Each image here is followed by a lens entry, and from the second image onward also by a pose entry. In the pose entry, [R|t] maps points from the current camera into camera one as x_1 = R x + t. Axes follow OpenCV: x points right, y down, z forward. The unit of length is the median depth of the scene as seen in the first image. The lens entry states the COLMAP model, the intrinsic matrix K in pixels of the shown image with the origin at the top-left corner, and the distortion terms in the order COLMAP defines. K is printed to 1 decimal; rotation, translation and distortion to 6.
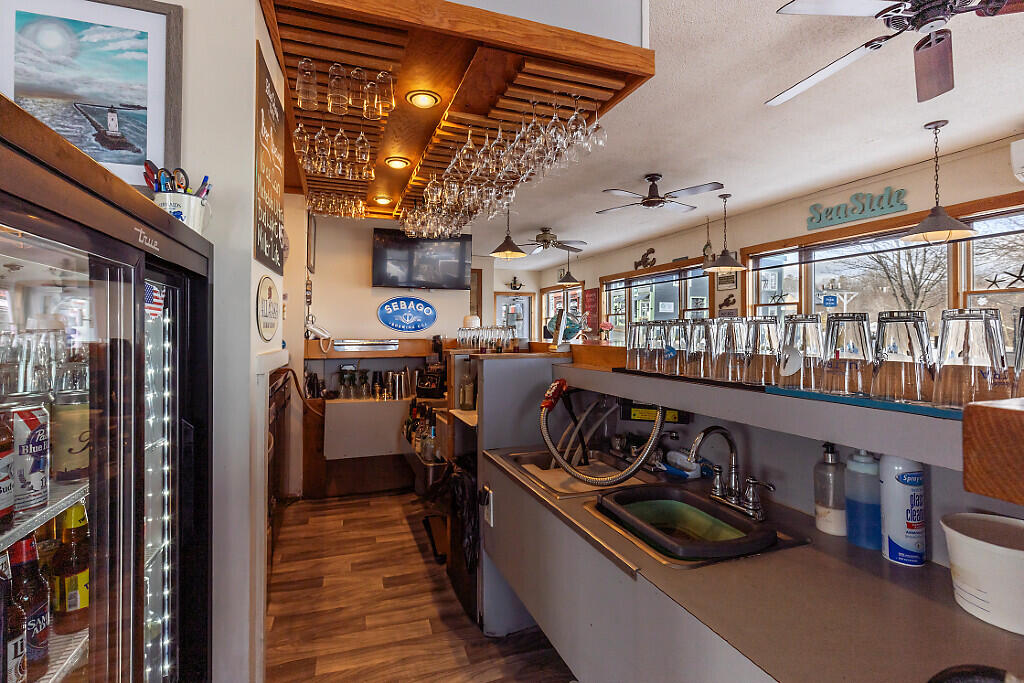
lens RADIAL K [[473.1, 0, 498.5], [0, 473.1, 326.0], [0, 0, 1]] dist [-0.004277, 0.001139]
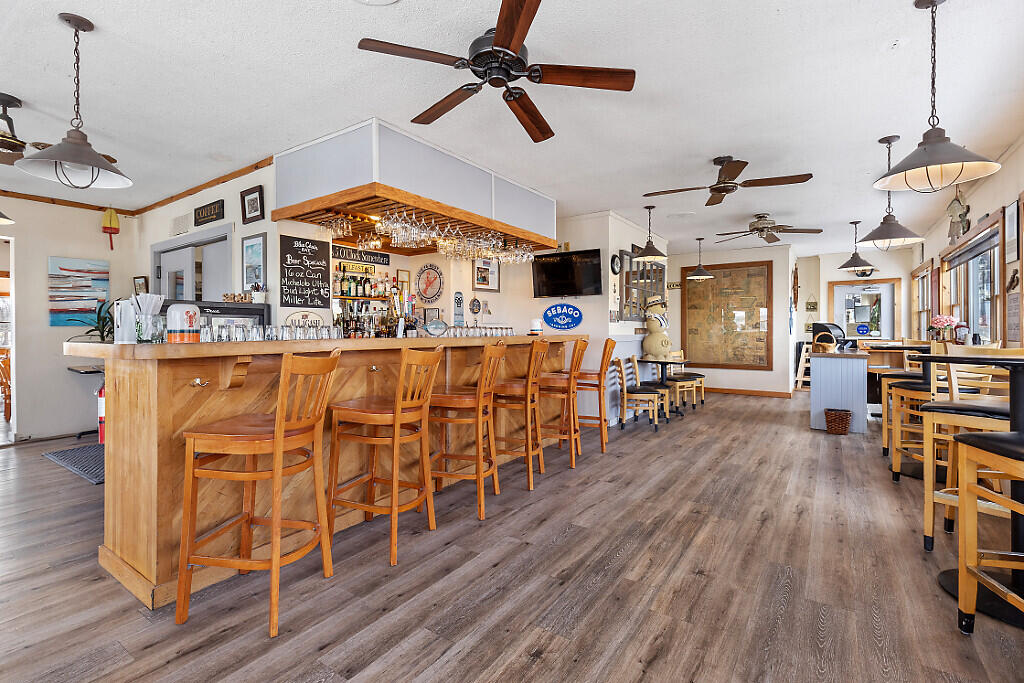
lens RADIAL K [[473.1, 0, 497.5], [0, 473.1, 326.2], [0, 0, 1]] dist [-0.004277, 0.001139]
pose [[0.580276, -0.007639, -0.814384, 0.407859], [0.010725, 0.999941, -0.001737, 0.000847], [0.814349, -0.007726, 0.580324, 0.056313]]
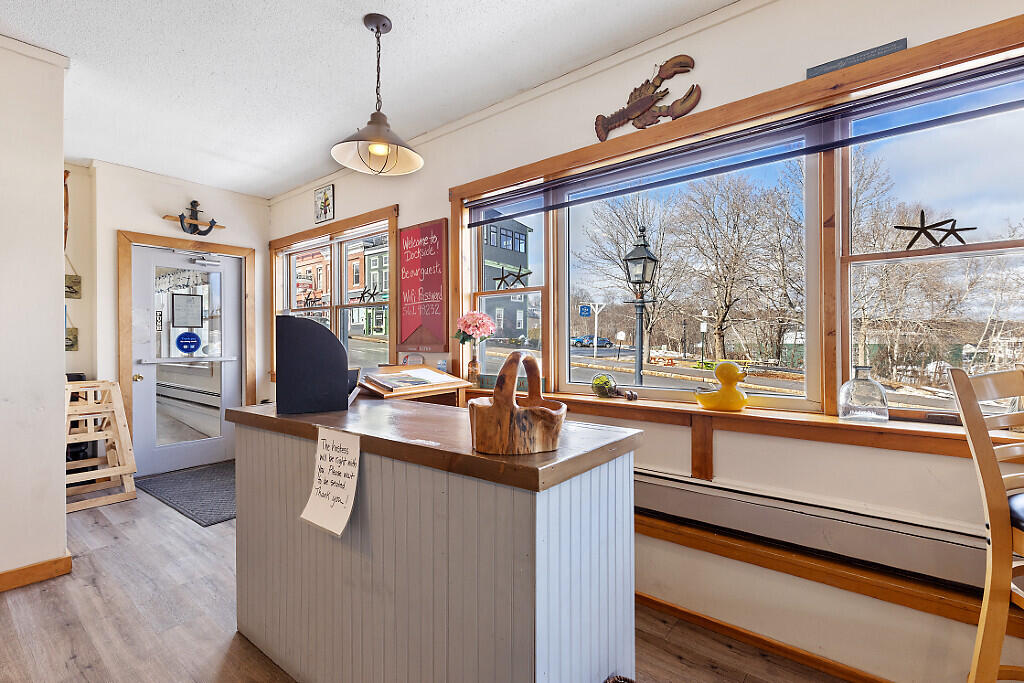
lens RADIAL K [[473.1, 0, 517.8], [0, 473.1, 344.3], [0, 0, 1]] dist [-0.004277, 0.001139]
pose [[0.849051, -0.011008, 0.528197, 0.068850], [0.001389, 0.999826, 0.018605, 0.007706], [-0.528310, -0.015063, 0.848918, 0.679018]]
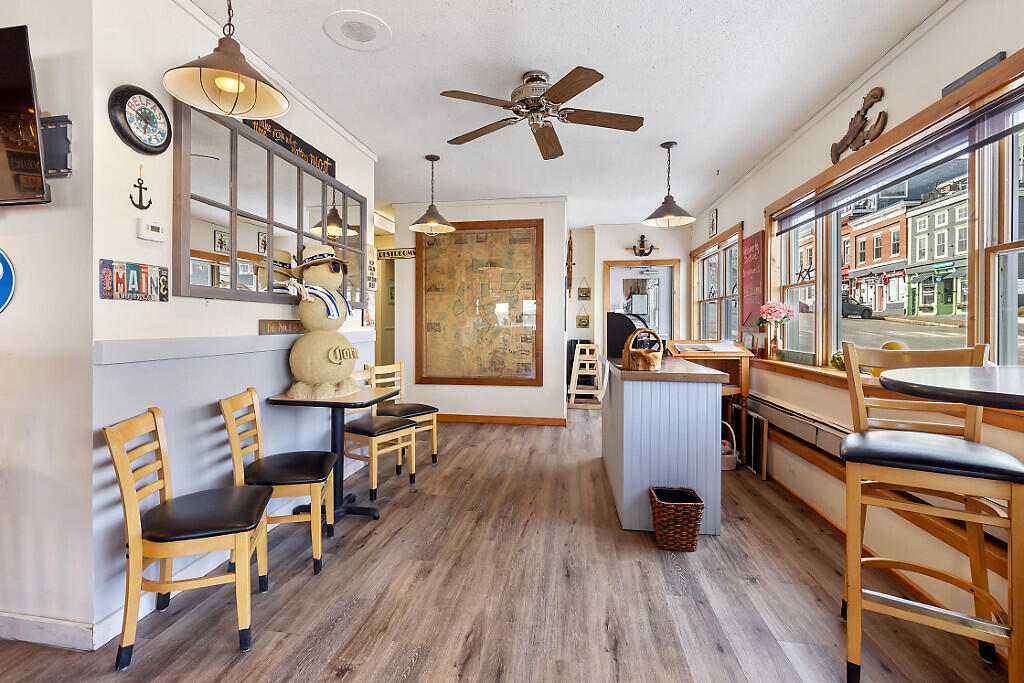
lens RADIAL K [[473.1, 0, 490.4], [0, 473.1, 330.0], [0, 0, 1]] dist [-0.004277, 0.001139]
pose [[0.873370, 0.002364, -0.487051, 0.206482], [0.009099, 0.999735, 0.021168, 0.005924], [0.486972, -0.022919, 0.873117, 0.462642]]
